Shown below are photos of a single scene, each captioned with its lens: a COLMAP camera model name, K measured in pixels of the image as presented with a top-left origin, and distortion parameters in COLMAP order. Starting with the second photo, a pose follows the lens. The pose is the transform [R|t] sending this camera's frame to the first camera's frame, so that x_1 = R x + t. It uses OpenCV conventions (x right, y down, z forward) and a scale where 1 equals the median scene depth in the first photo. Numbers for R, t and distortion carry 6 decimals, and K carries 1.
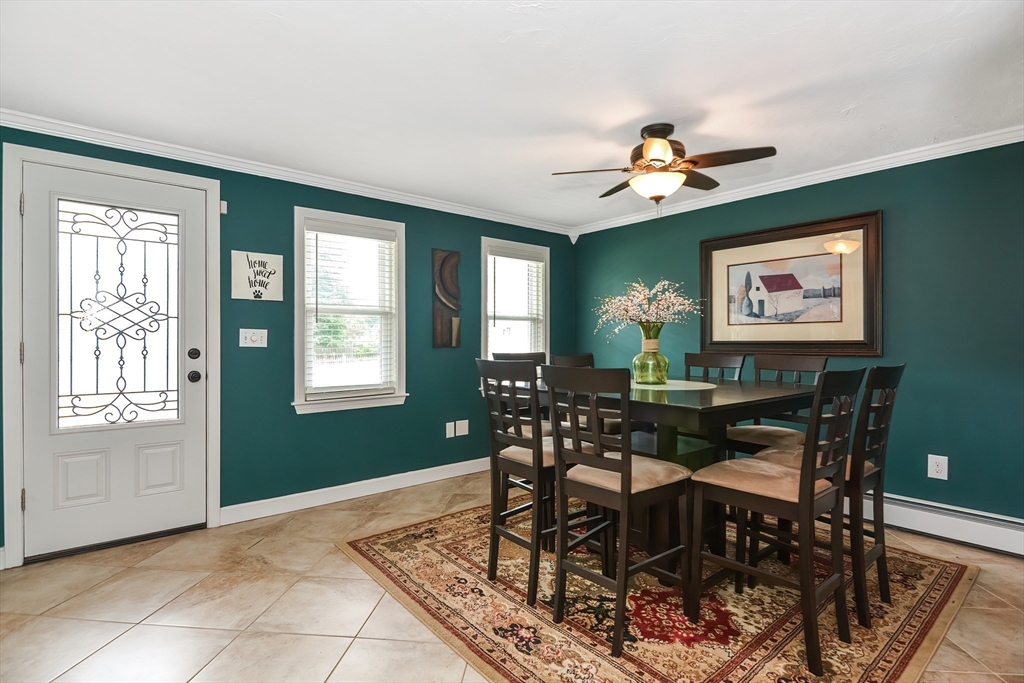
lens RADIAL K [[503.1, 0, 510.9], [0, 503.1, 336.6], [0, 0, 1]] dist [0.011888, -0.002013]
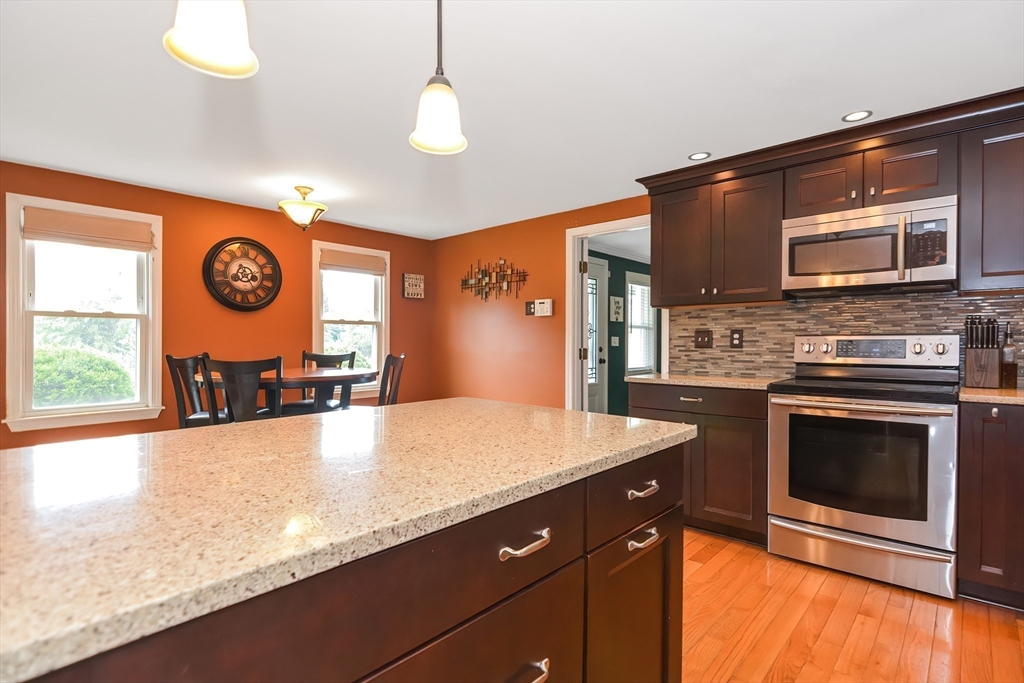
lens RADIAL K [[503.1, 0, 505.7], [0, 503.1, 341.1], [0, 0, 1]] dist [0.011888, -0.002013]
pose [[0.993782, 0.010040, 0.110887, -1.135320], [-0.011428, 0.999864, 0.011888, -0.017009], [-0.110752, -0.013081, 0.993762, -0.849424]]
